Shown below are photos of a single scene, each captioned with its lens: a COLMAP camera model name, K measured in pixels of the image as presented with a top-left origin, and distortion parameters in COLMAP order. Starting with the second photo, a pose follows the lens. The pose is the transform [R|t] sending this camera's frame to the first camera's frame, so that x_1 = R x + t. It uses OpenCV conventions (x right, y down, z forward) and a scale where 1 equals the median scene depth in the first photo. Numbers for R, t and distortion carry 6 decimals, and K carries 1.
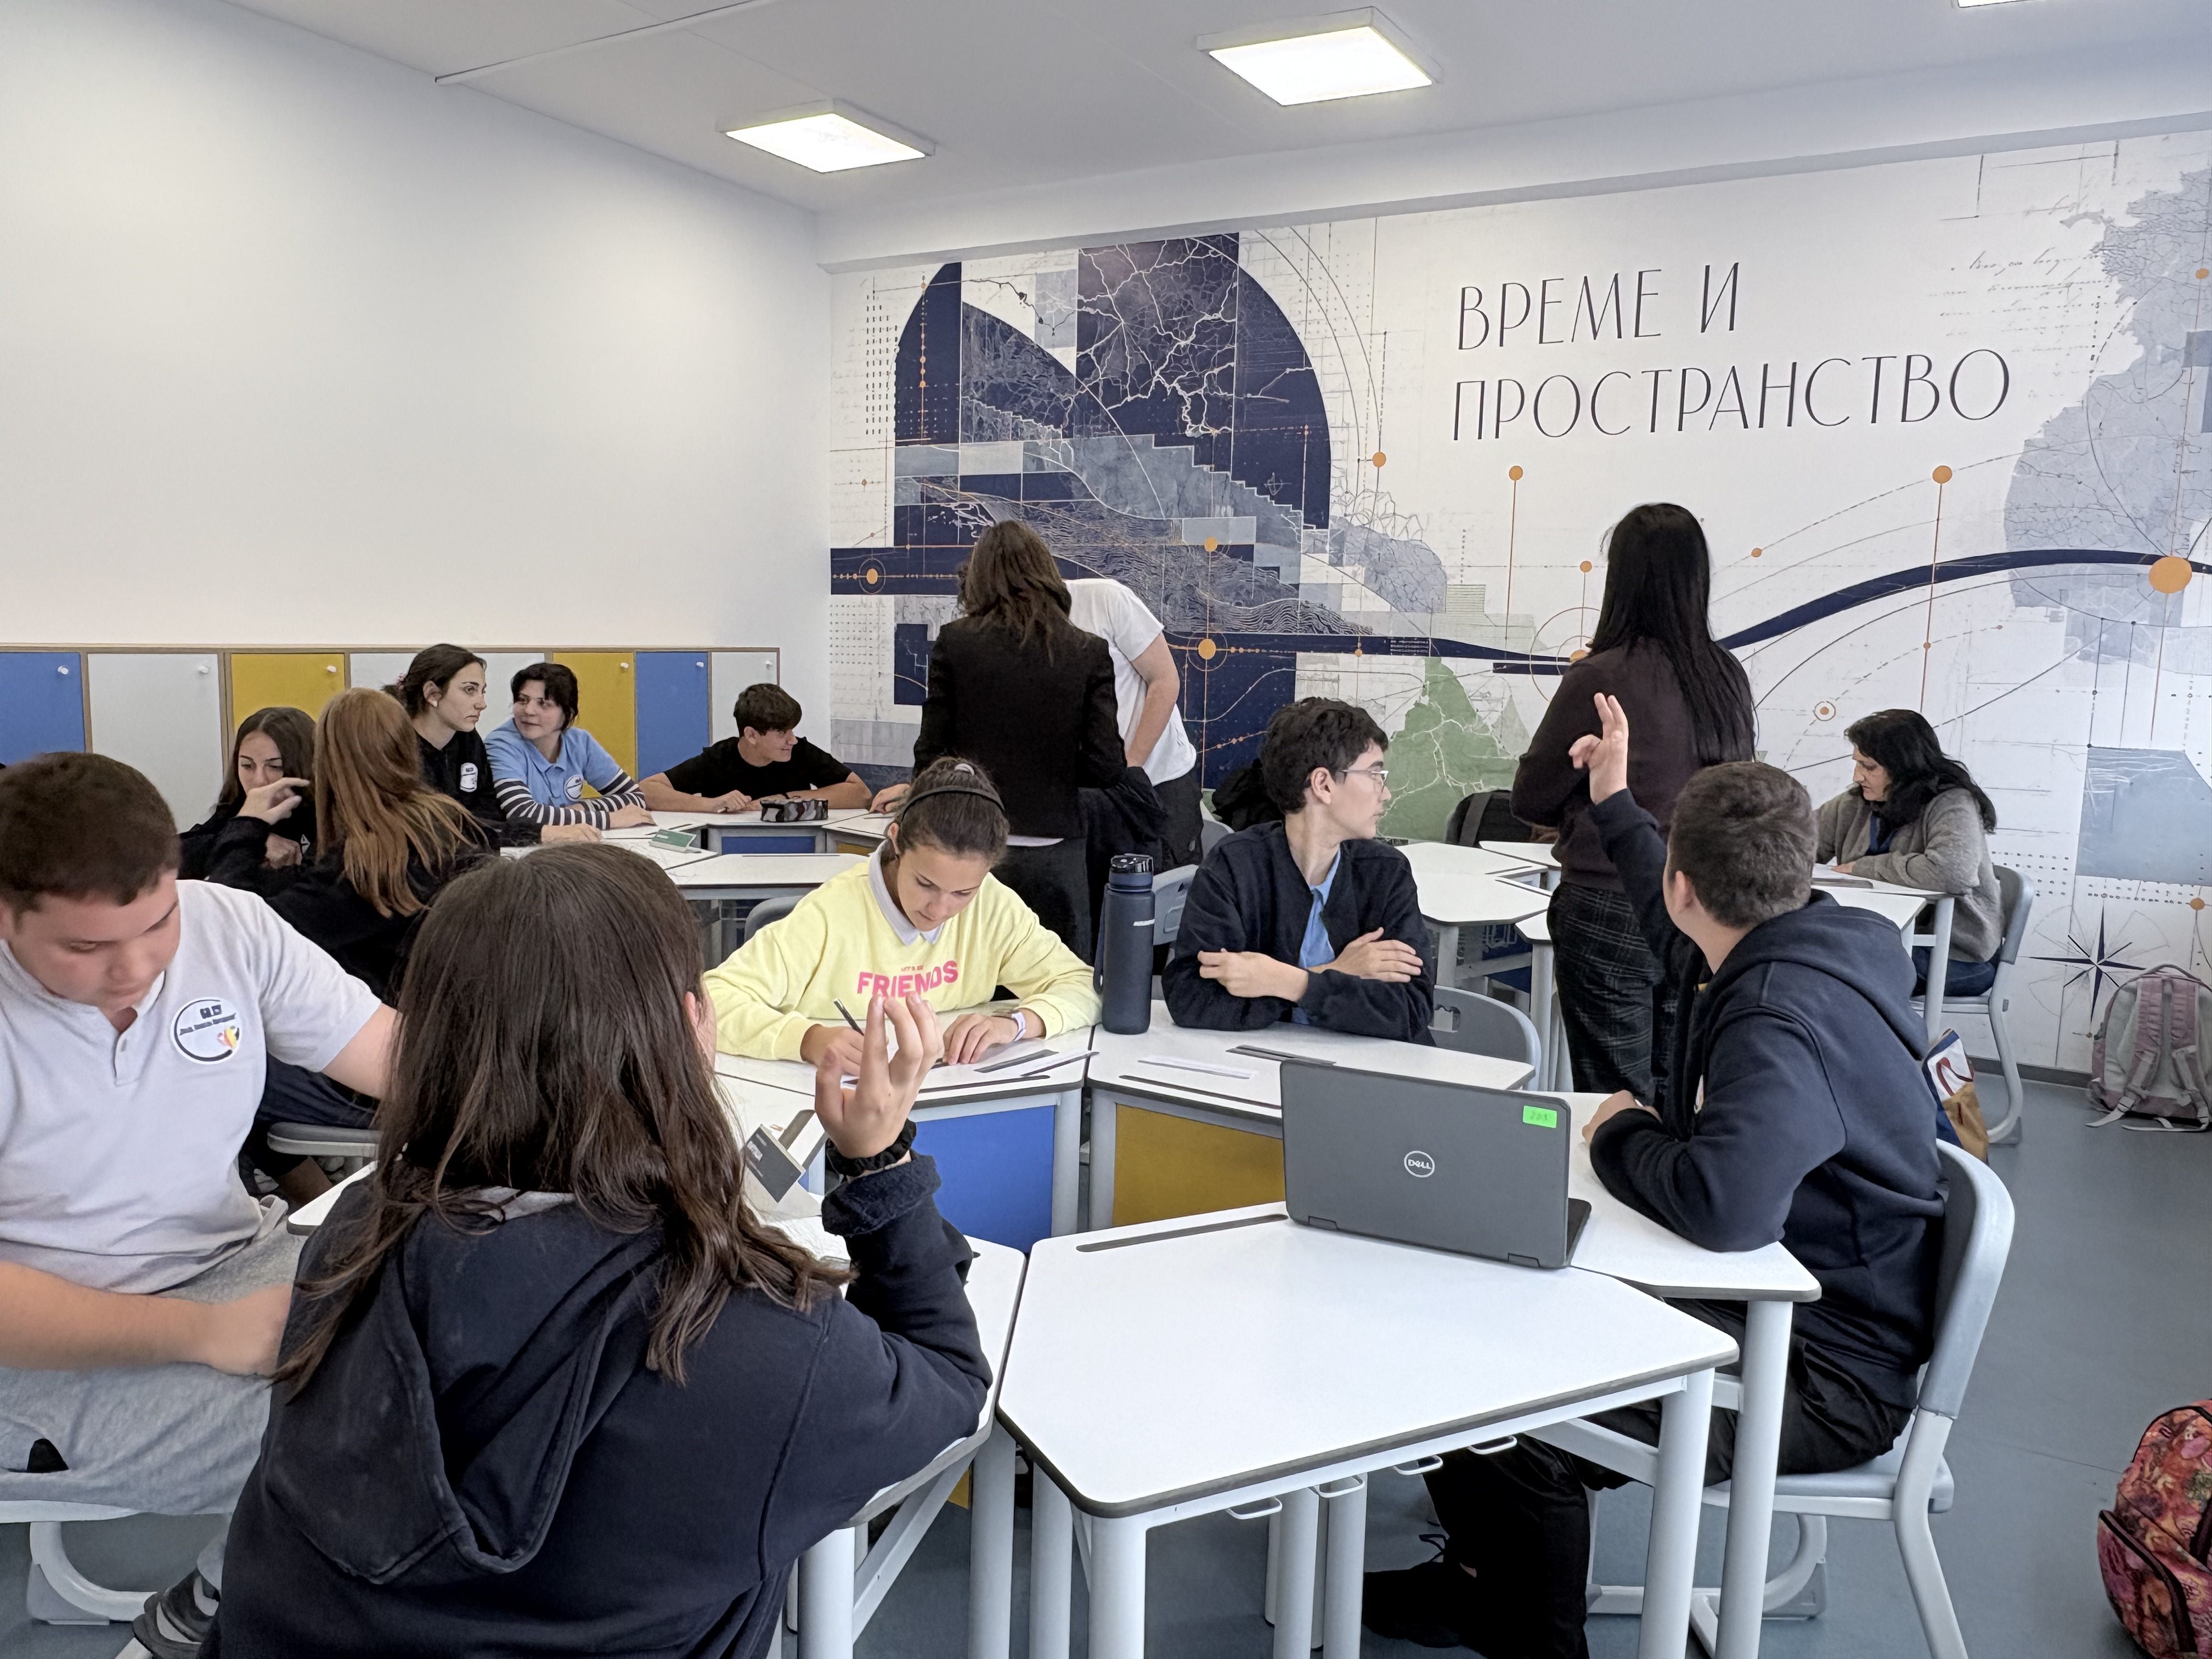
lens RADIAL K [[1631.4, 0, 1105.2], [0, 1631.4, 855.8], [0, 0, 1]] dist [0.004058, -0.006137]
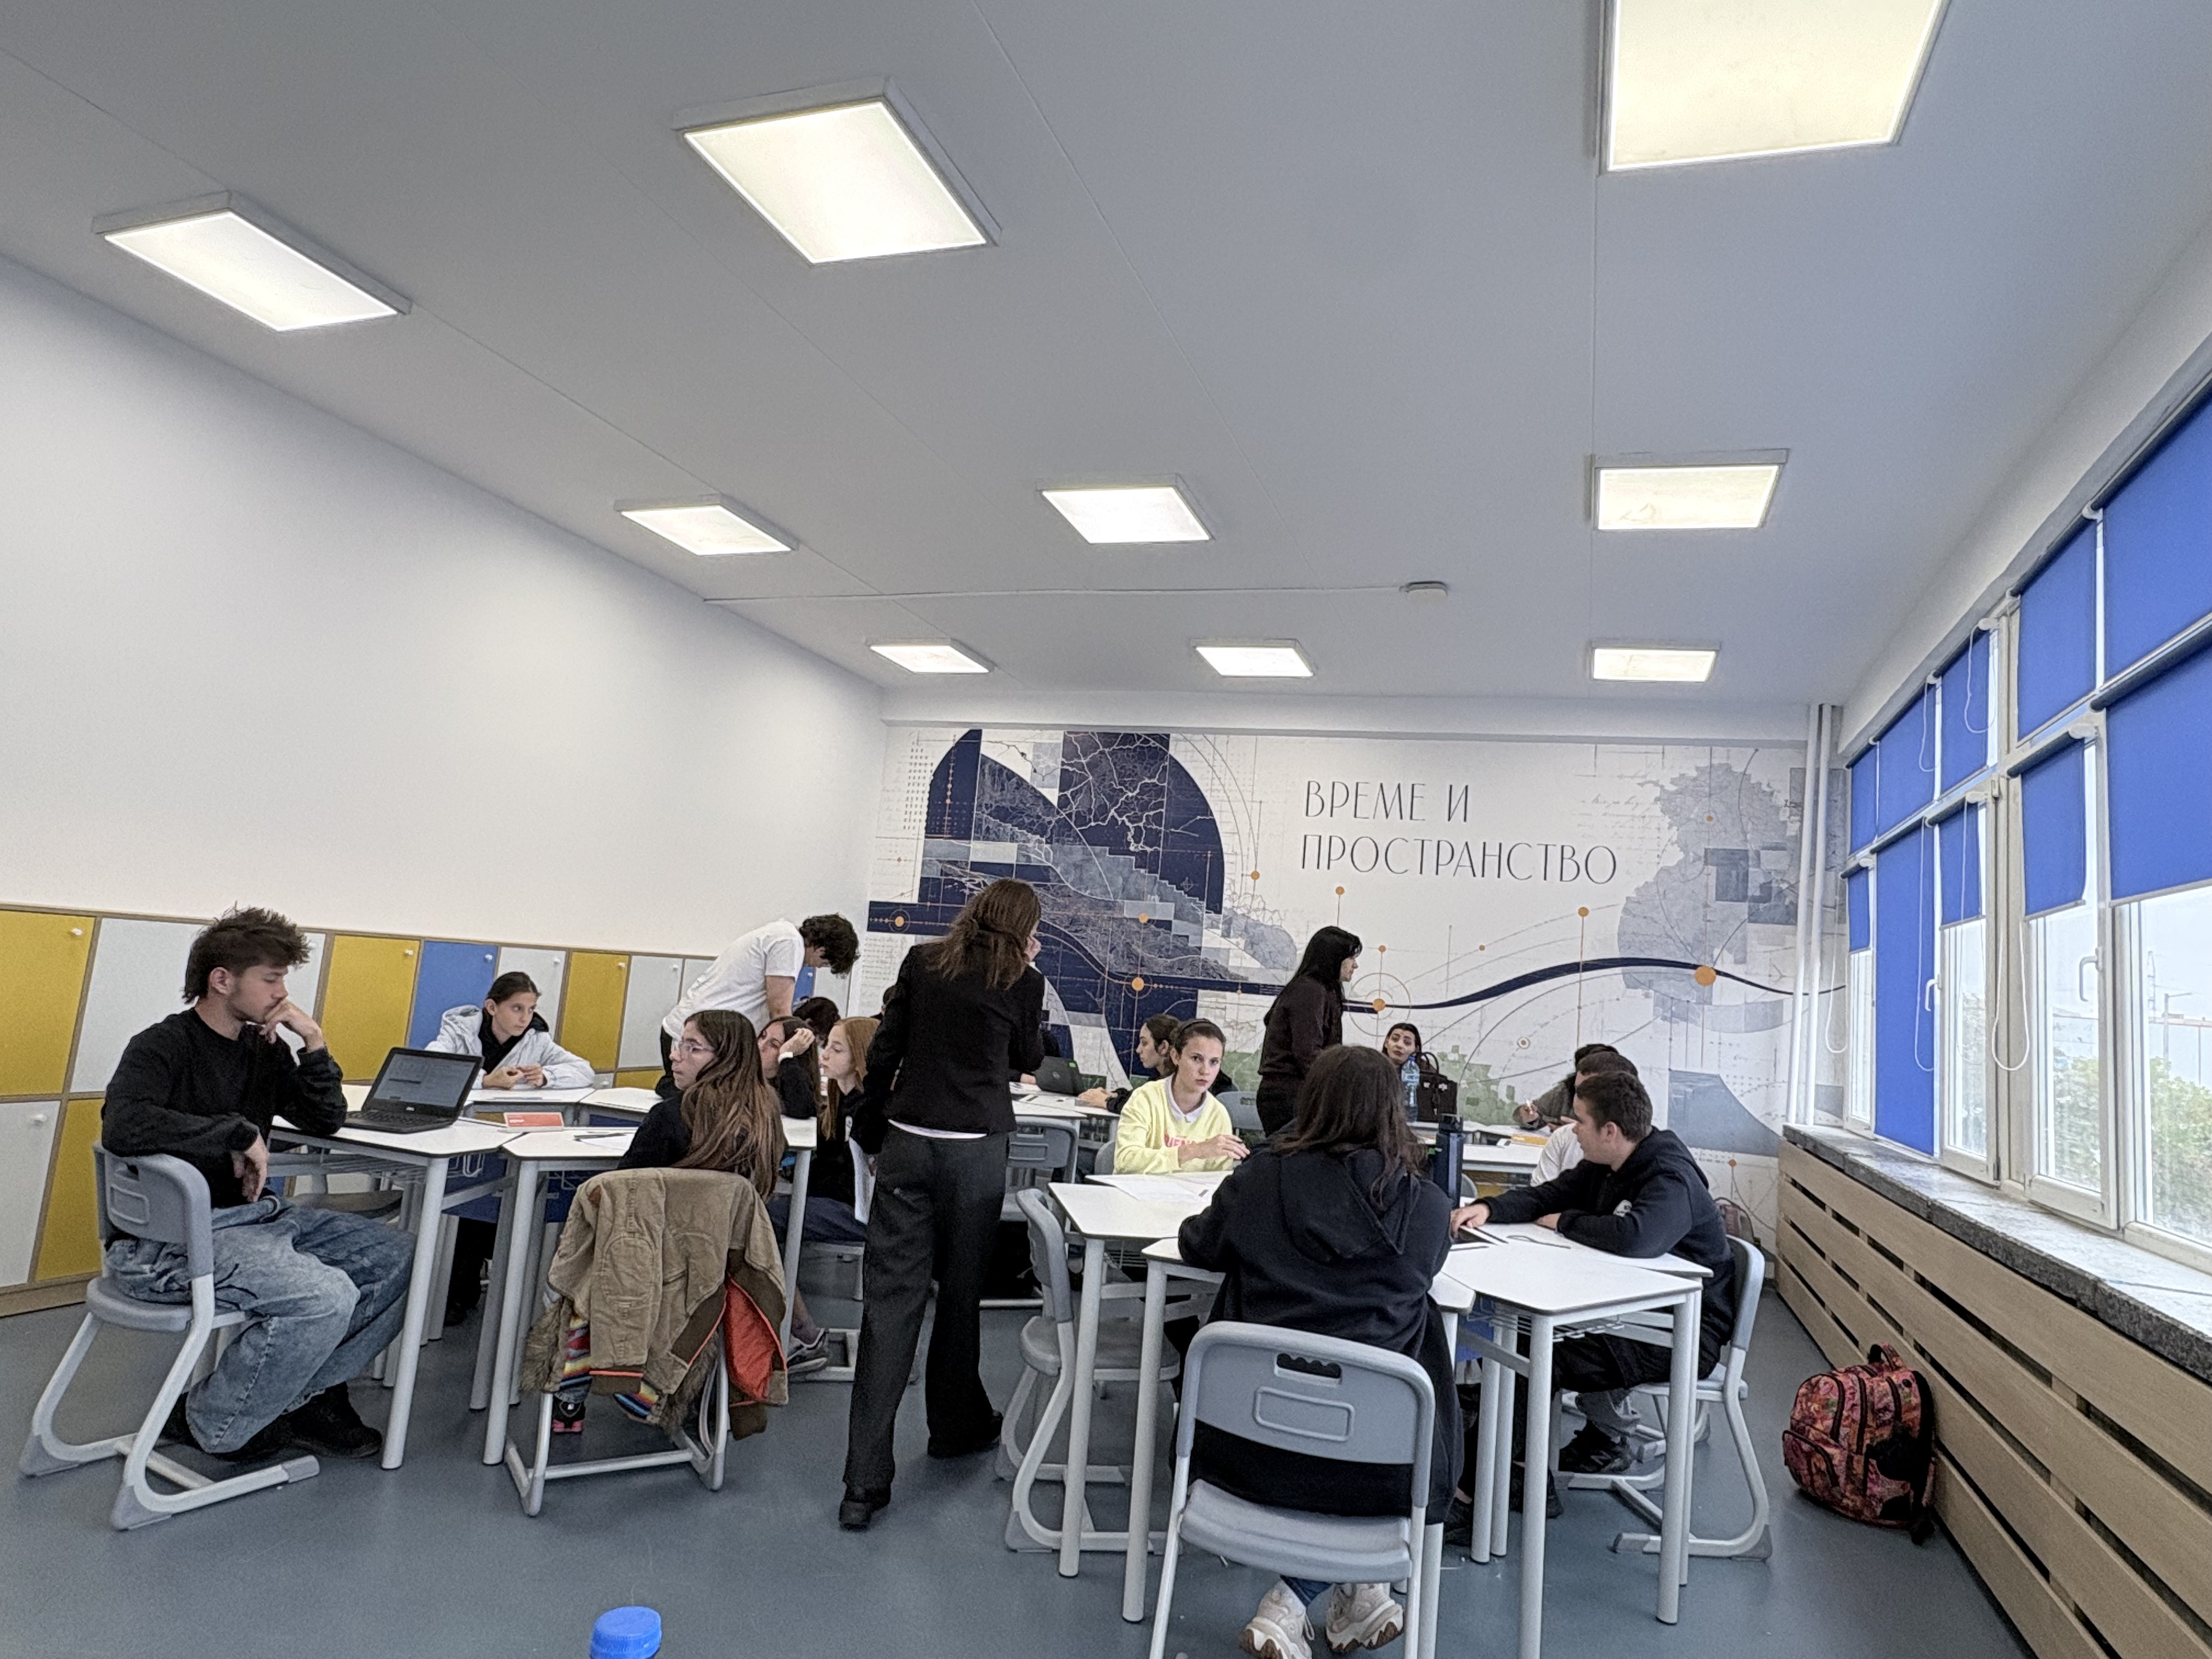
lens RADIAL K [[1278.9, 0, 1102.8], [0, 1278.9, 831.8], [0, 0, 1]] dist [-0.012329, 0.008755]
pose [[0.979671, 0.078445, 0.184636, -0.220399], [-0.032906, 0.970748, -0.237836, 0.025289], [-0.197892, 0.226925, 0.953595, -0.203747]]
